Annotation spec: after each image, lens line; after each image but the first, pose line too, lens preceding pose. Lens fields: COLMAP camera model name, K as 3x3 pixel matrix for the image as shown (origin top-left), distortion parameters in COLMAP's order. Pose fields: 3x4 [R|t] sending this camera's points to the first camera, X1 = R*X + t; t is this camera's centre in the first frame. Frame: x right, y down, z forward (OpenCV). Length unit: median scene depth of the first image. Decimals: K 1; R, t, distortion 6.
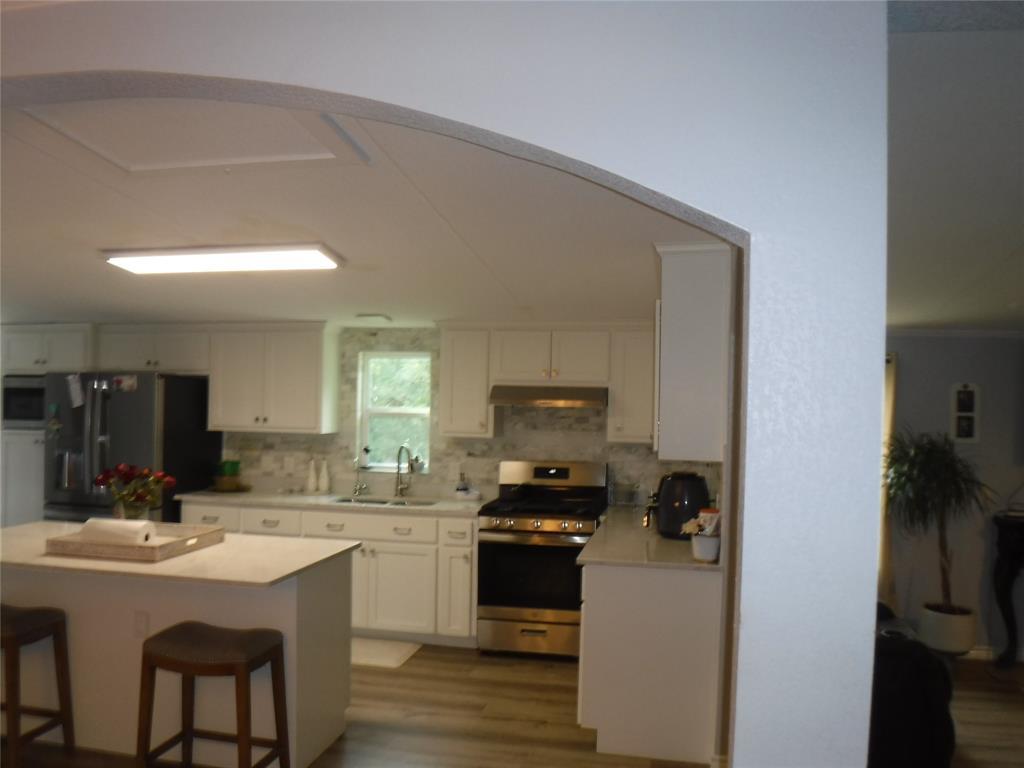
lens RADIAL K [[840.6, 0, 522.6], [0, 840.6, 386.5], [0, 0, 1]] dist [-0.093352, 0.029648]
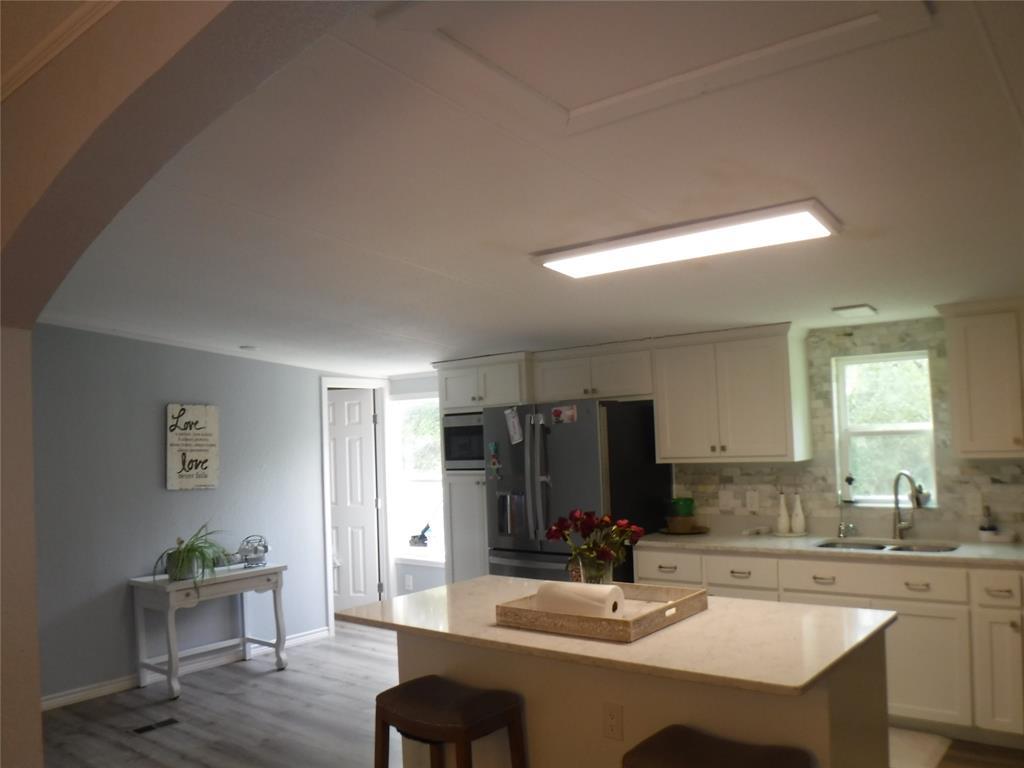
lens RADIAL K [[840.6, 0, 528.7], [0, 840.6, 386.6], [0, 0, 1]] dist [-0.093352, 0.029648]
pose [[0.888713, -0.075176, -0.452259, -0.105226], [0.060345, 0.997063, -0.047156, 0.006563], [0.454476, 0.014616, 0.890639, 0.174848]]
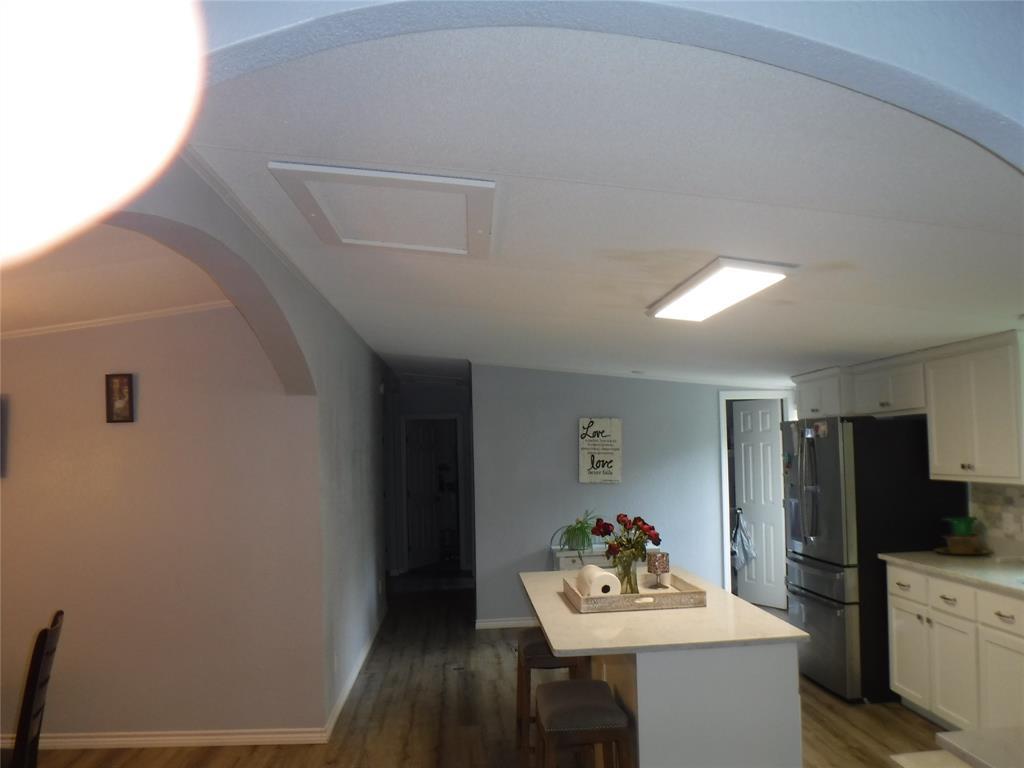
lens RADIAL K [[840.6, 0, 511.2], [0, 840.6, 384.8], [0, 0, 1]] dist [-0.093352, 0.029648]
pose [[0.268596, -0.092437, -0.958808, 0.341542], [0.043719, 0.995529, -0.083729, 0.009268], [0.962260, -0.019429, 0.271436, 0.404219]]
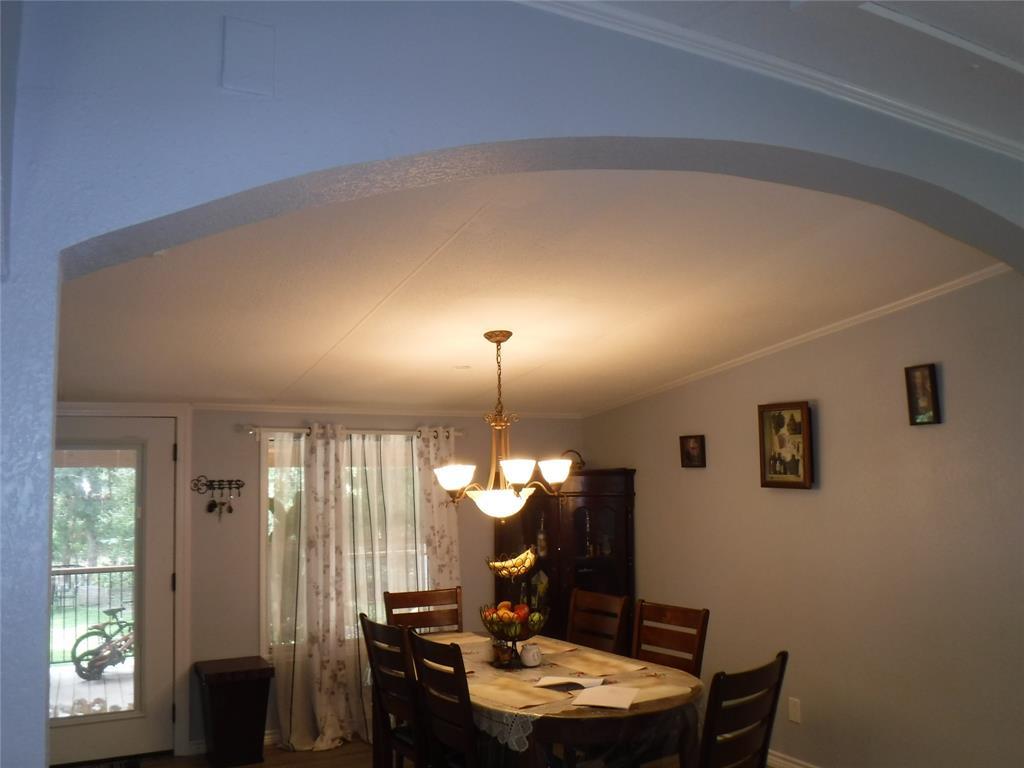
lens RADIAL K [[840.6, 0, 515.5], [0, 840.6, 390.7], [0, 0, 1]] dist [-0.093352, 0.029648]
pose [[-0.757112, -0.066150, -0.649927, 0.122804], [0.014864, 0.992858, -0.118369, 0.007201], [0.653116, -0.099279, -0.750722, 0.541073]]
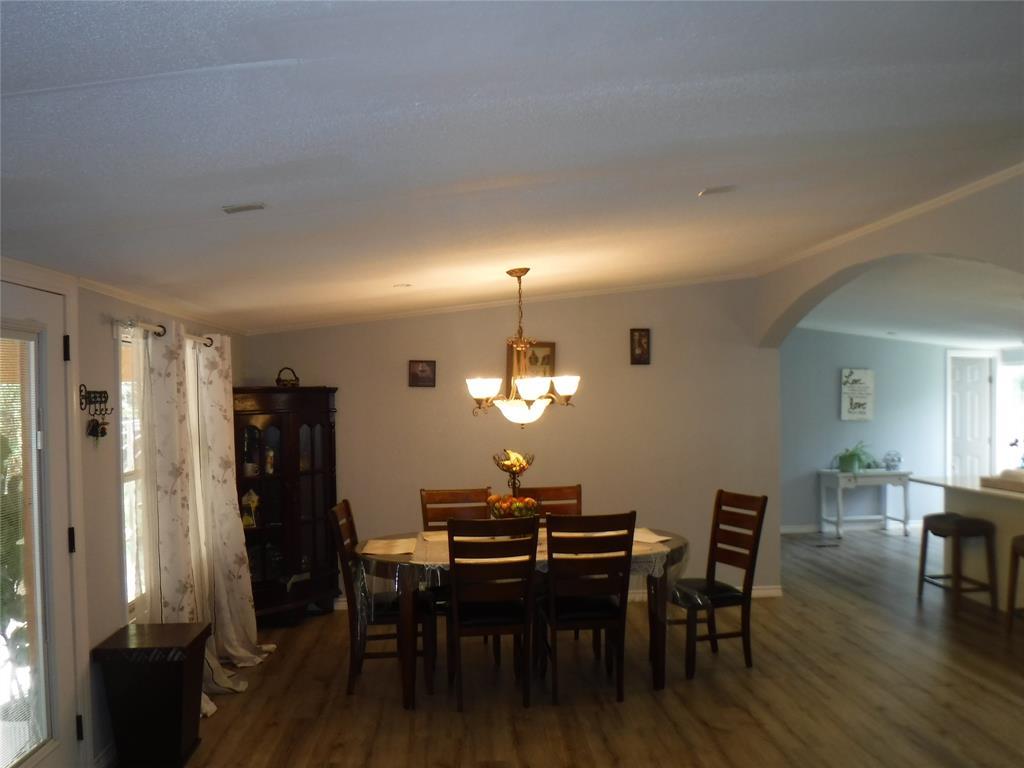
lens RADIAL K [[840.6, 0, 535.3], [0, 840.6, 390.4], [0, 0, 1]] dist [-0.093352, 0.029648]
pose [[0.302592, -0.020017, -0.952910, 0.482420], [0.021418, 0.999670, -0.014198, 0.008362], [0.952880, -0.016113, 0.302921, -0.246443]]
